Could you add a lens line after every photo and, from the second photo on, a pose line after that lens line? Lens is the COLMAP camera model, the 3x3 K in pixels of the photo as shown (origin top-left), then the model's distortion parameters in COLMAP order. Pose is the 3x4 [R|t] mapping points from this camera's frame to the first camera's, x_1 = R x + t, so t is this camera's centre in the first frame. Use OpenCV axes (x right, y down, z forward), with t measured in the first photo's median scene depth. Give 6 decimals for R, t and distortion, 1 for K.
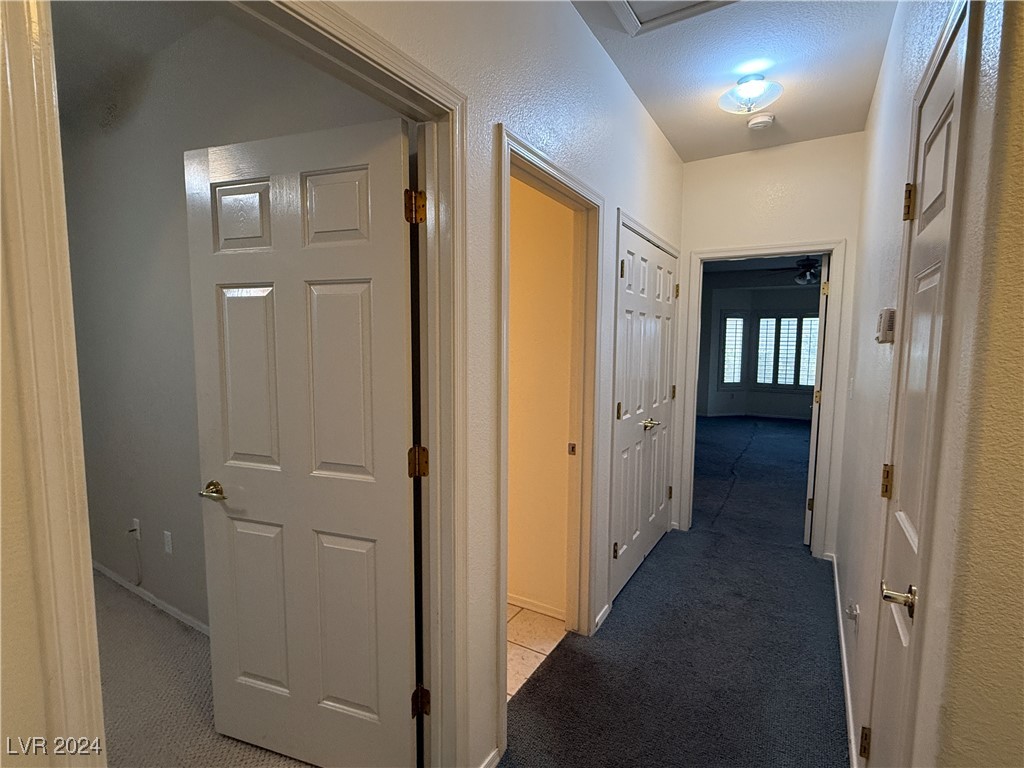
lens RADIAL K [[493.9, 0, 527.3], [0, 493.9, 366.0], [0, 0, 1]] dist [-0.003698, -0.000809]
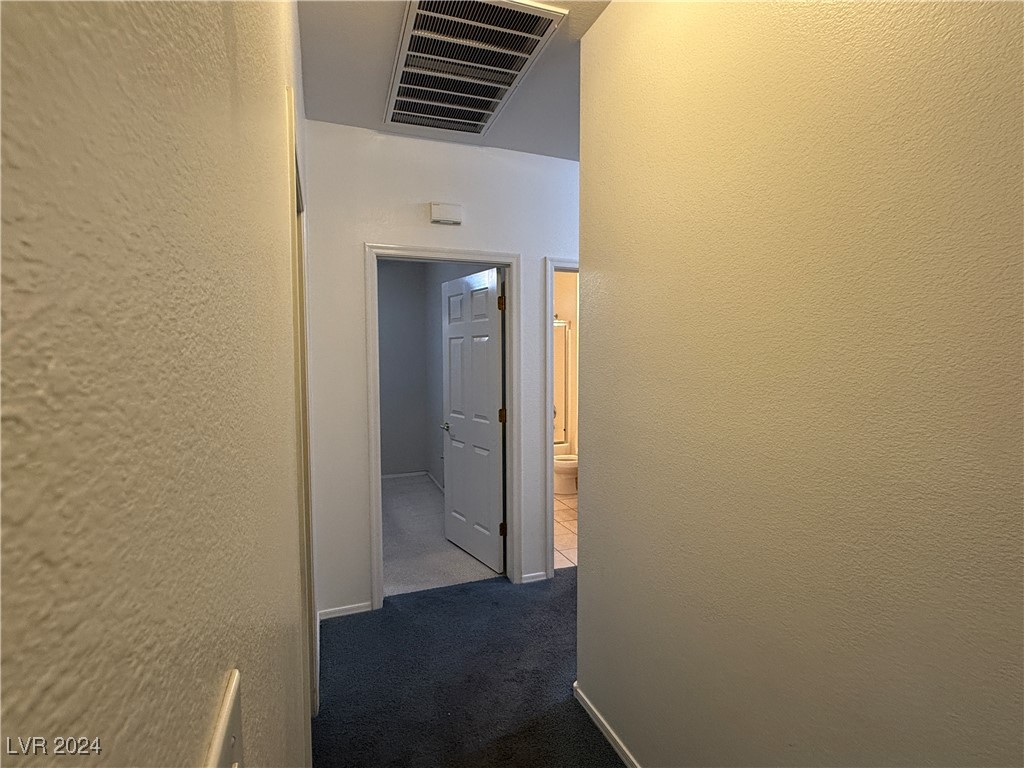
lens RADIAL K [[489.3, 0, 513.8], [0, 489.3, 383.2], [0, 0, 1]] dist [-0.000626, -0.000684]
pose [[0.786390, 0.022149, -0.617334, 1.095131], [-0.040209, 0.999073, -0.015374, 0.076263], [0.616421, 0.036913, 0.786551, -0.664362]]
